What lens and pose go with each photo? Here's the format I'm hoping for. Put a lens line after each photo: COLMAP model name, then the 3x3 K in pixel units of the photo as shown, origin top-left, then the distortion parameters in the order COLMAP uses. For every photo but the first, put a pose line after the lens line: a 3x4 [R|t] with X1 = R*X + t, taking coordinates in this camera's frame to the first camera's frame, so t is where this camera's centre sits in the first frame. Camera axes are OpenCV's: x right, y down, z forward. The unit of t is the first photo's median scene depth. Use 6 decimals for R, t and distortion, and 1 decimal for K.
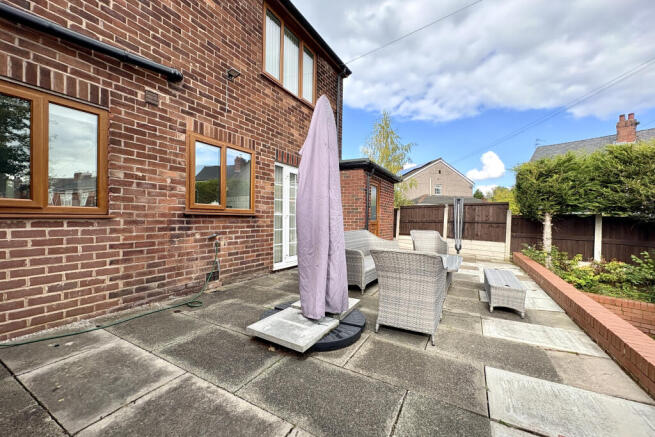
lens RADIAL K [[263.3, 0, 327.1], [0, 263.3, 218.5], [0, 0, 1]] dist [0.002906, 0.000274]
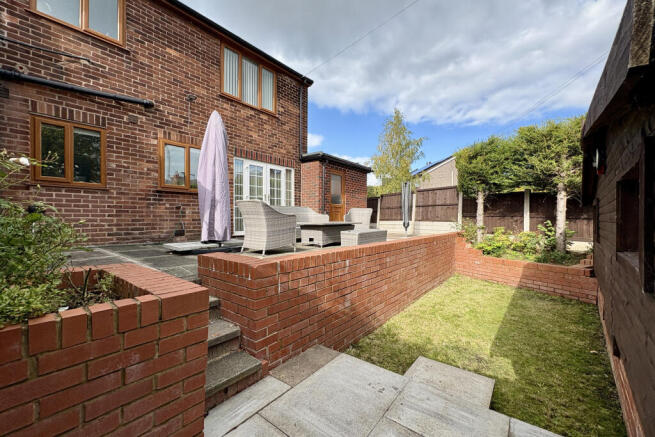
lens RADIAL K [[263.3, 0, 327.4], [0, 263.3, 218.9], [0, 0, 1]] dist [0.002906, 0.000274]
pose [[0.985173, -0.011309, -0.171188, 0.770749], [0.010609, 0.999931, -0.005003, 0.181194], [0.171233, 0.003113, 0.985226, -0.400796]]
